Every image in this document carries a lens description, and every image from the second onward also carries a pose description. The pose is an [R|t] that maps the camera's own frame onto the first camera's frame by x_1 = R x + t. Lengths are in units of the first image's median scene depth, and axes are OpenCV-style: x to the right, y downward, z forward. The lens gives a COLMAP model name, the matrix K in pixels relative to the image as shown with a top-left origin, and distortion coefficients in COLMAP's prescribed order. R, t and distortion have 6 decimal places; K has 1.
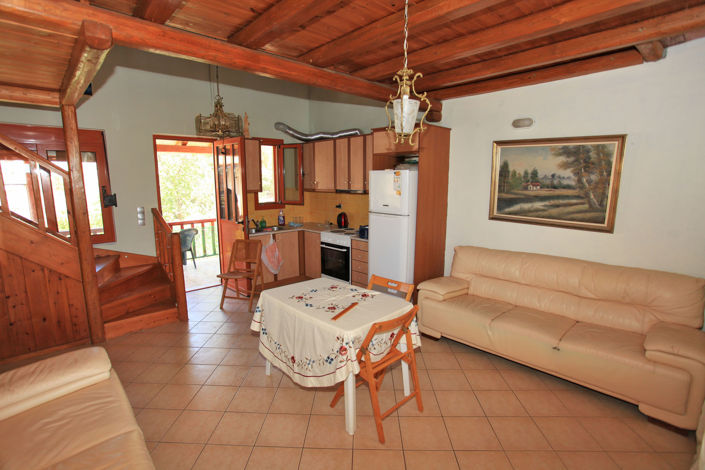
lens RADIAL K [[337.7, 0, 348.7], [0, 337.7, 234.2], [0, 0, 1]] dist [-0.042427, 0.001016]
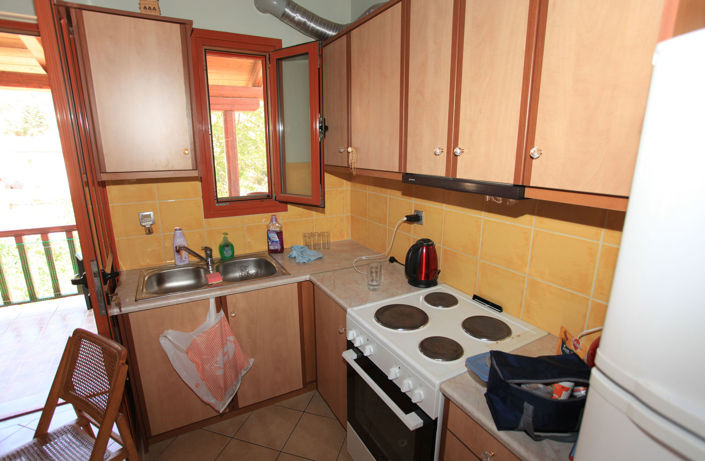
lens RADIAL K [[369.7, 0, 332.9], [0, 369.7, 246.4], [0, 0, 1]] dist [-0.005166, 0.001068]
pose [[0.962328, 0.068473, -0.263128, -0.007117], [-0.041760, 0.993509, 0.105810, -0.089329], [0.268666, -0.090835, 0.958941, 0.591607]]
